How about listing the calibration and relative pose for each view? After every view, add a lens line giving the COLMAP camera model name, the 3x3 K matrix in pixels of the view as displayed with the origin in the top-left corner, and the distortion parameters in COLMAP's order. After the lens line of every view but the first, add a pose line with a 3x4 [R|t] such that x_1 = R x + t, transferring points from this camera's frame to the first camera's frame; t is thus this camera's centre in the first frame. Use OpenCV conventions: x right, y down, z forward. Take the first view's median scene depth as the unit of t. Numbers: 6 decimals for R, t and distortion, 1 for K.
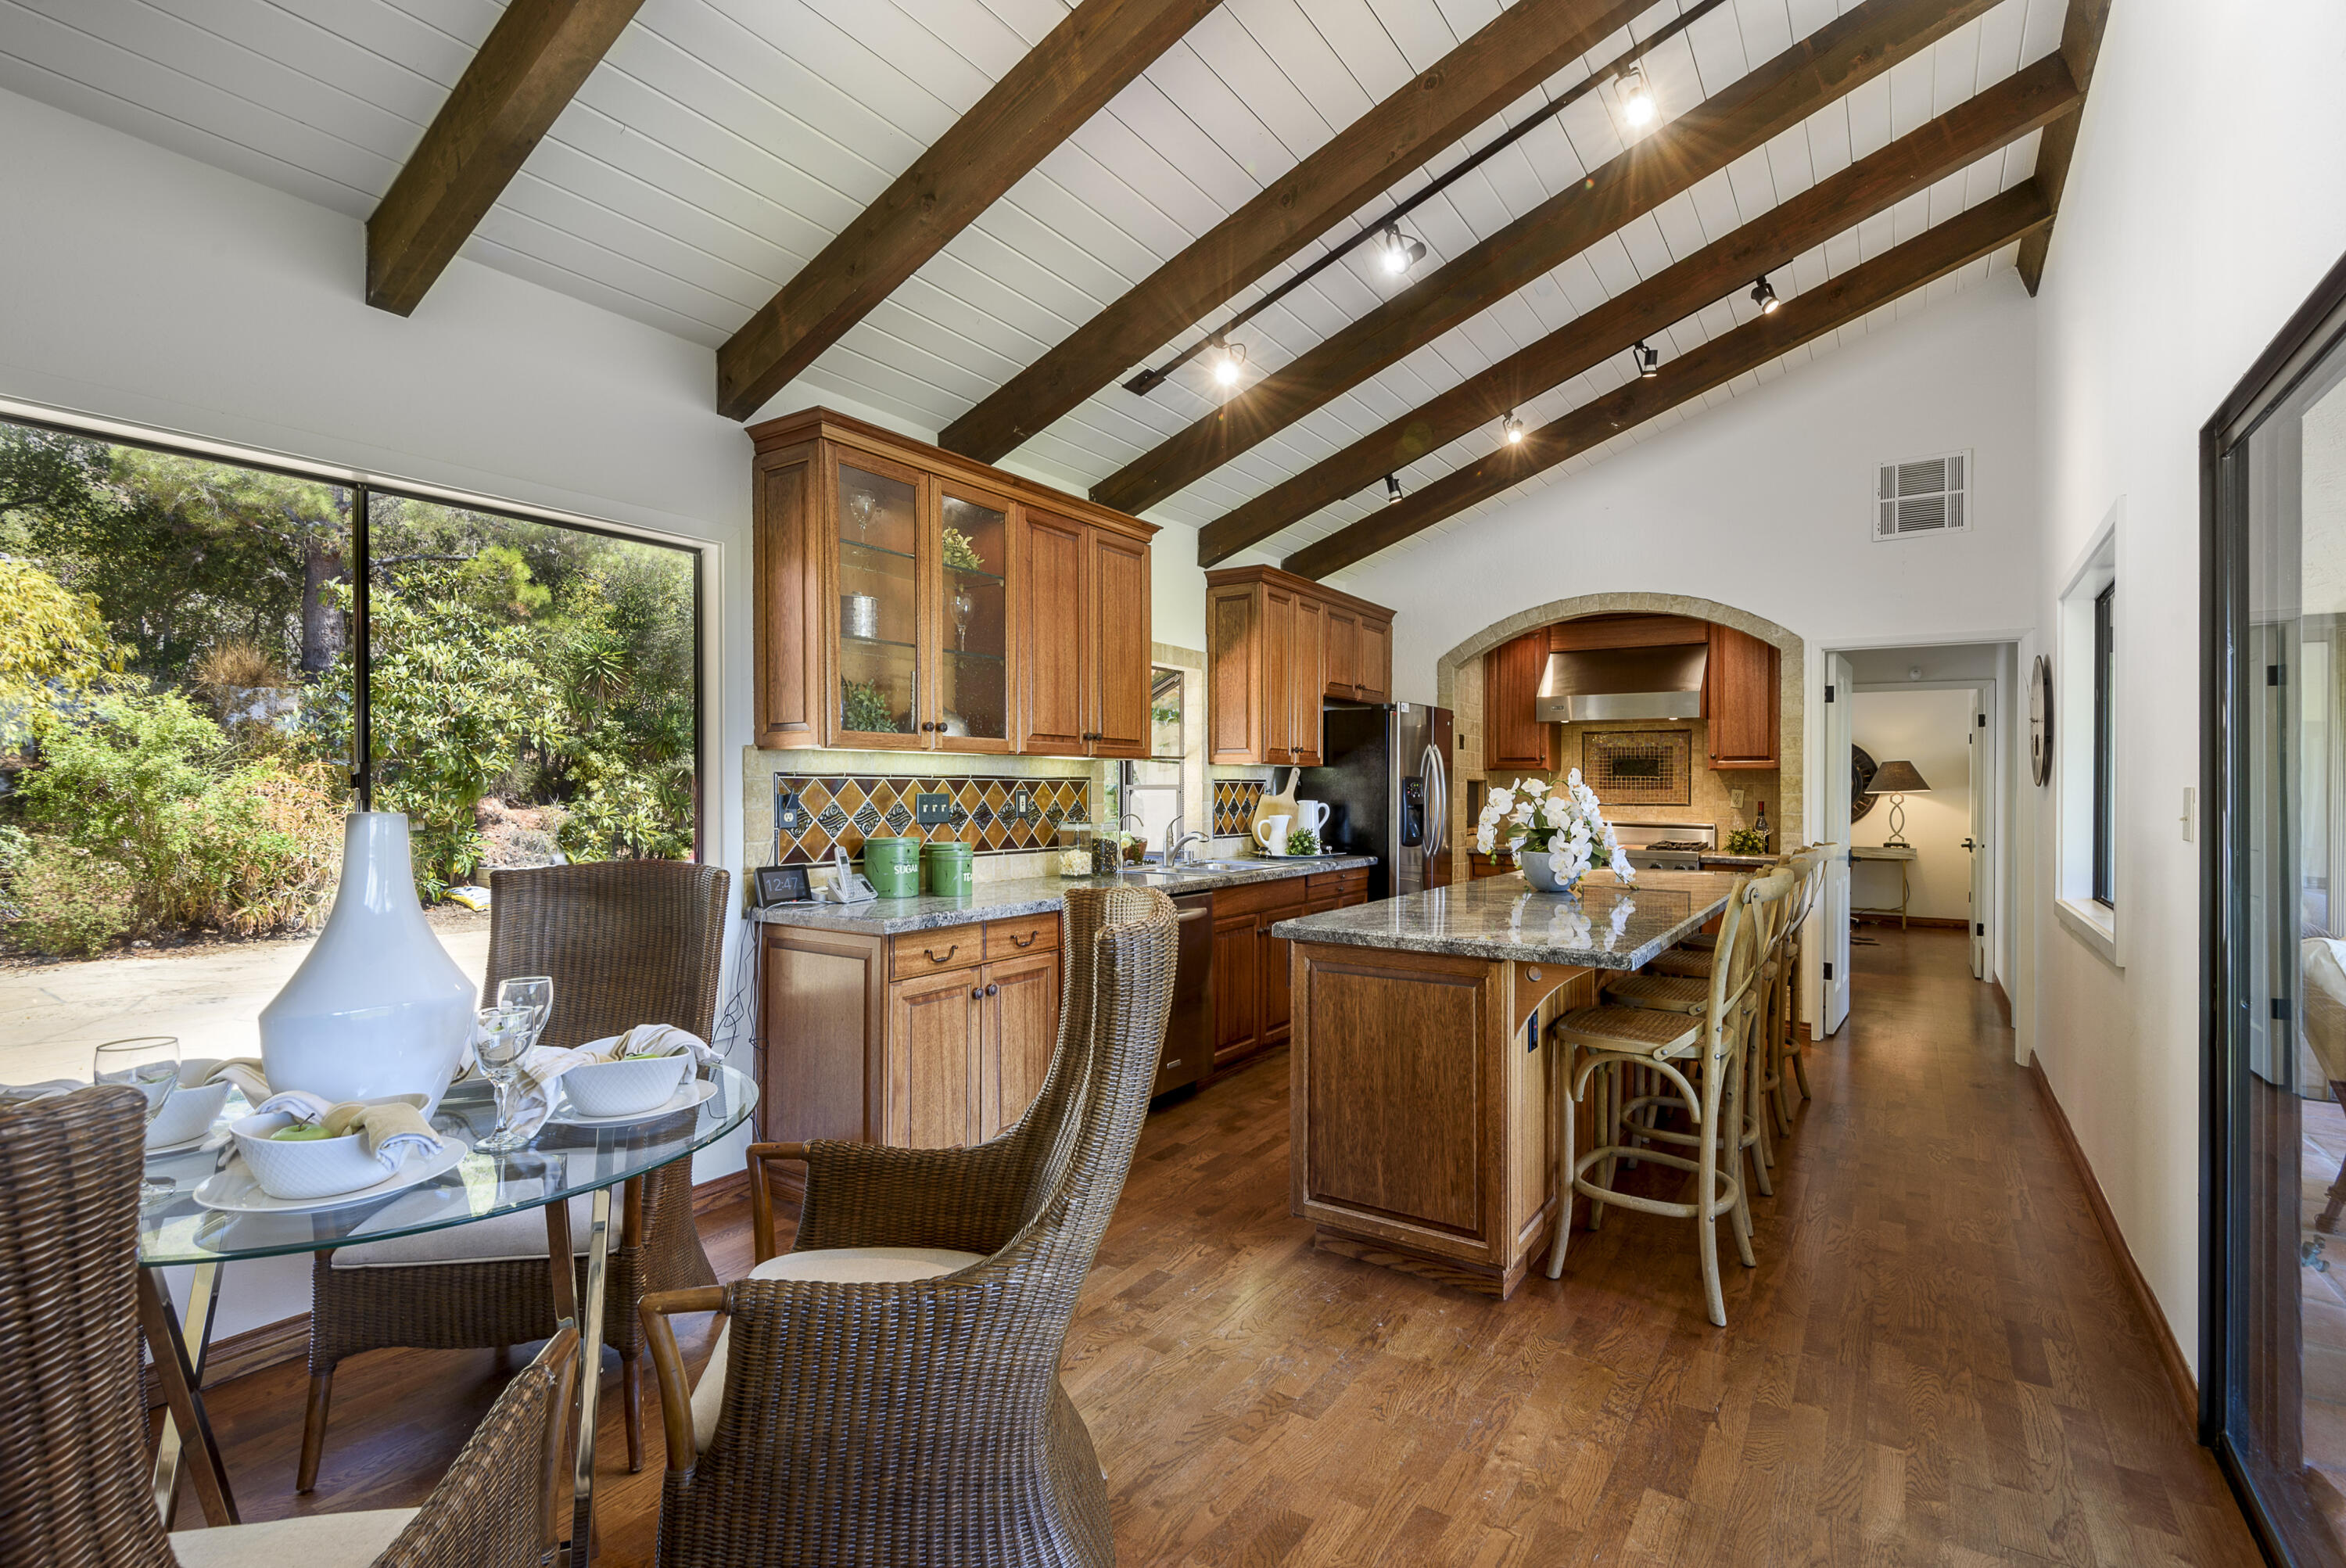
lens RADIAL K [[1087.0, 0, 1171.3], [0, 1087.0, 787.5], [0, 0, 1]] dist [0.000022, -0.000009]
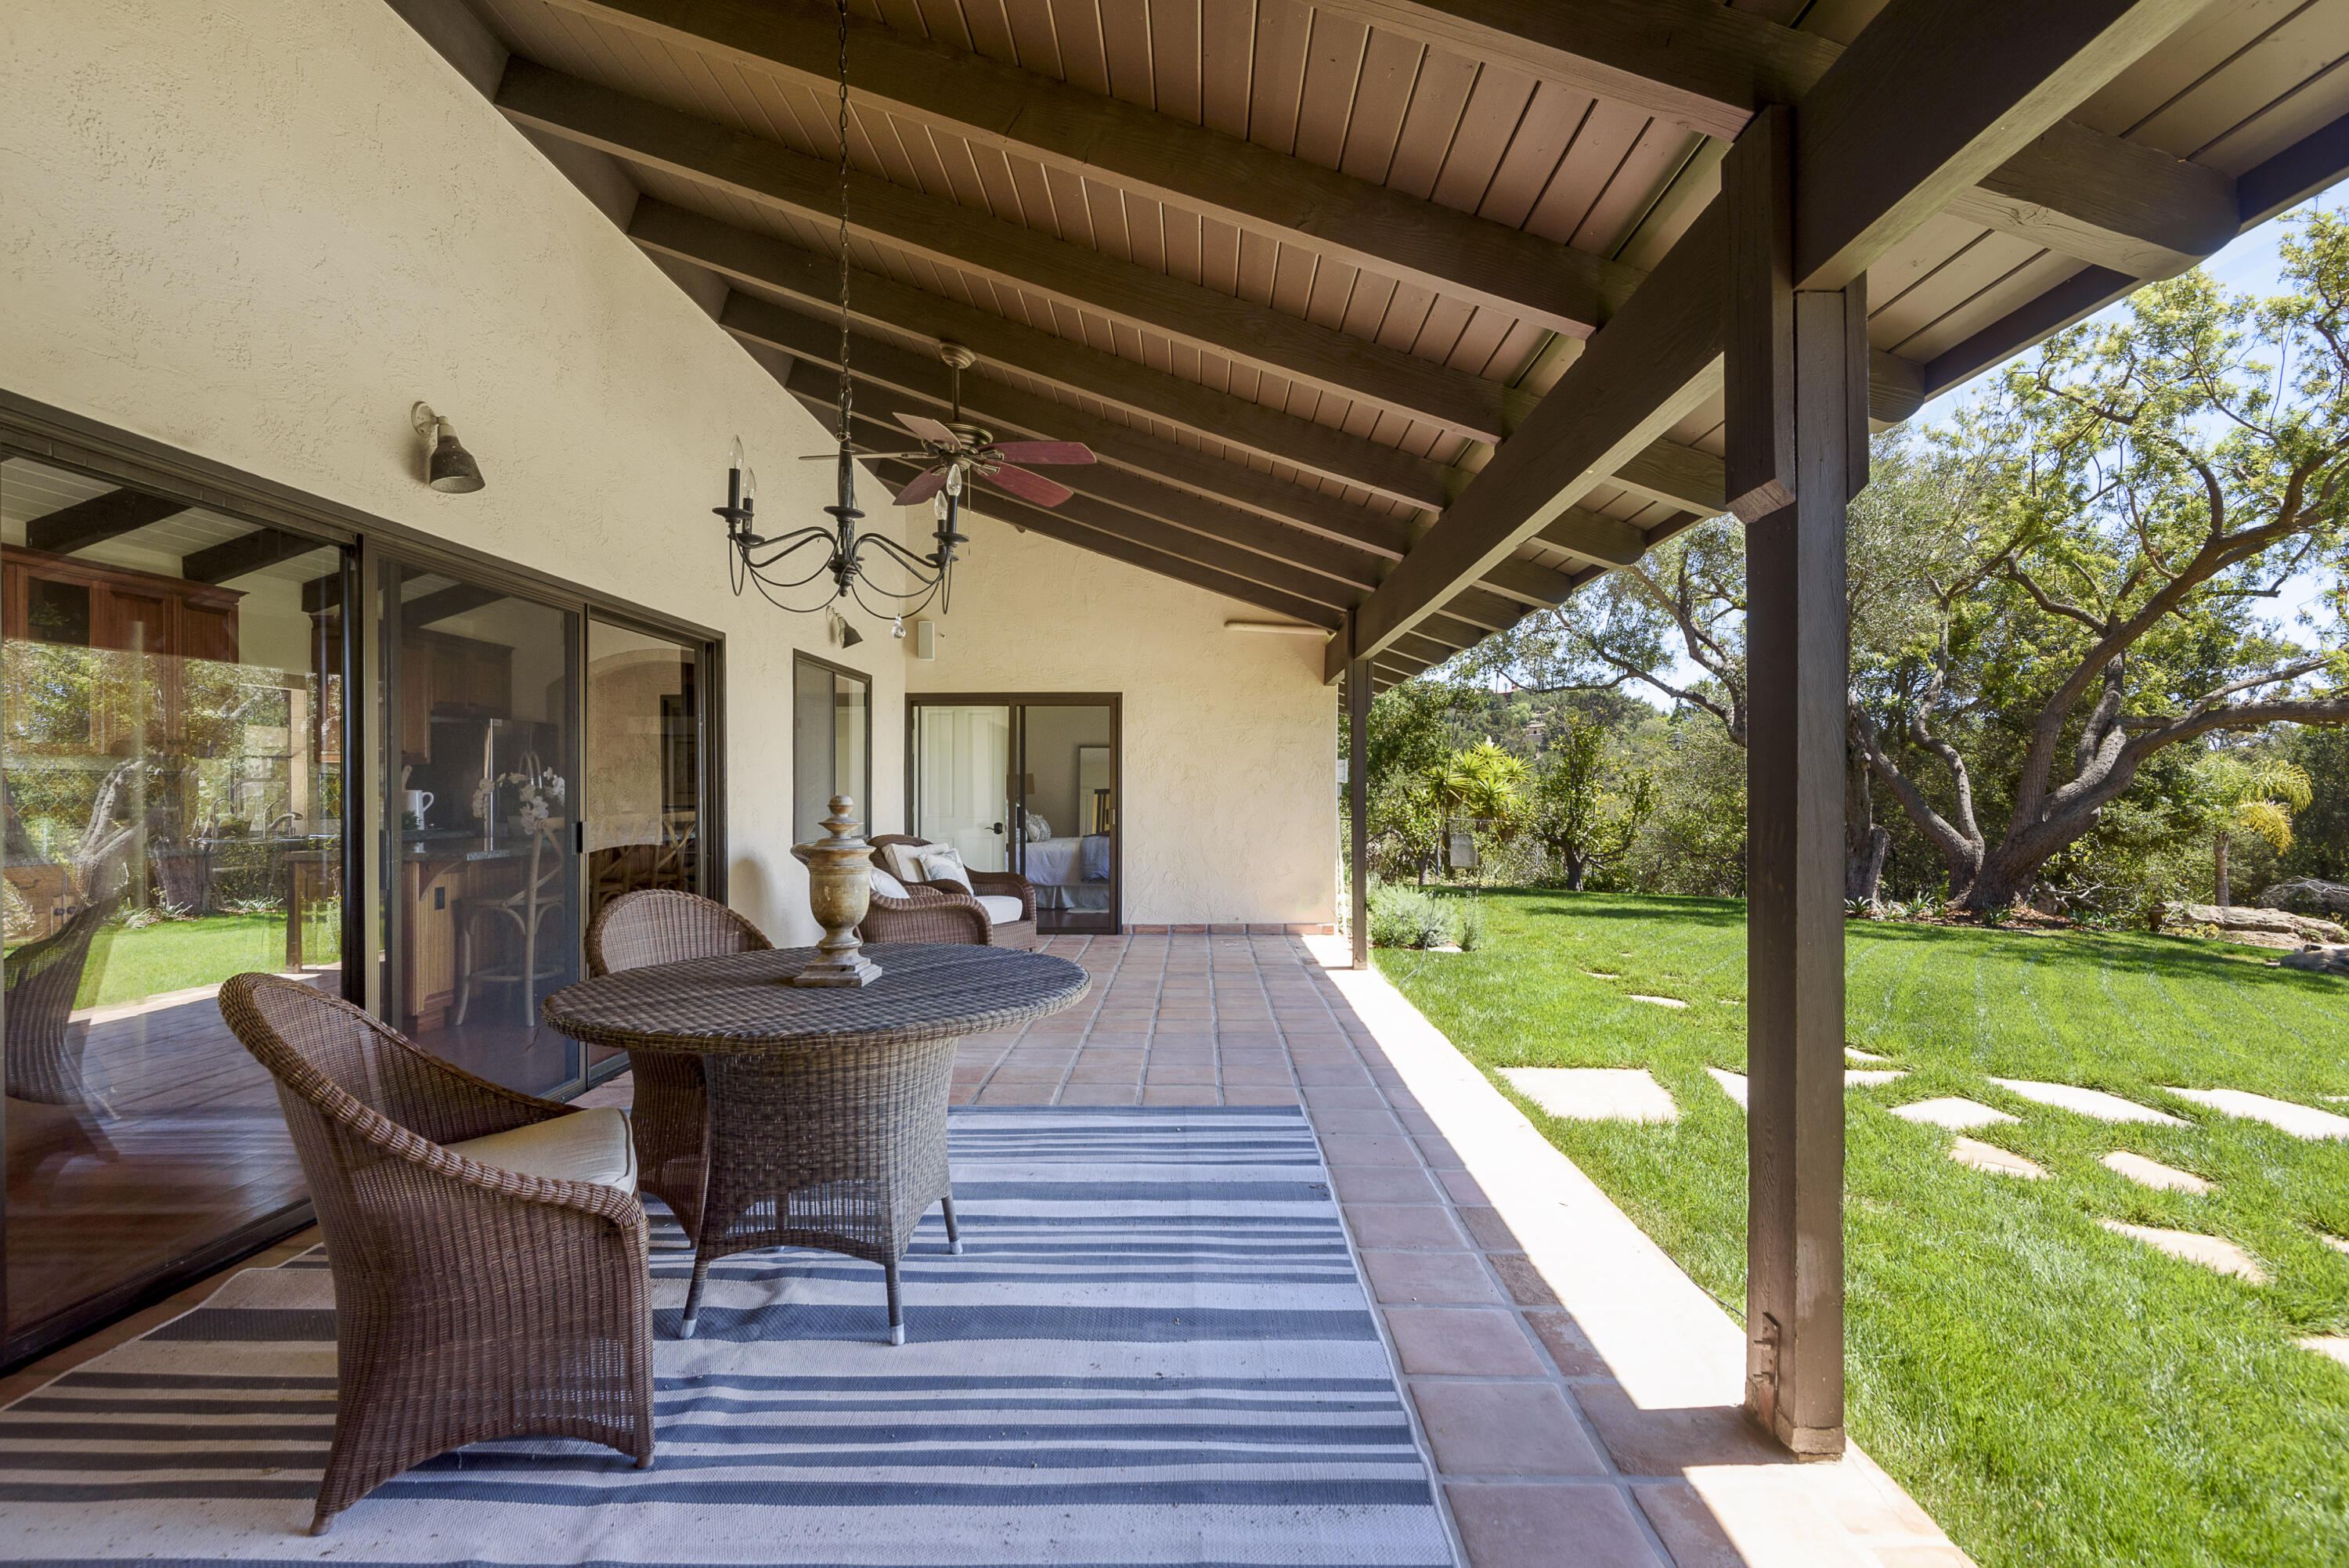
lens RADIAL K [[1135.1, 0, 1176.7], [0, 1135.1, 782.8], [0, 0, 1]] dist [-0.002601, -0.000423]
pose [[0.839758, 0.002637, 0.542954, 0.205526], [0.001706, 0.999970, -0.007496, 0.019691], [-0.542958, 0.007221, 0.839729, -0.878963]]
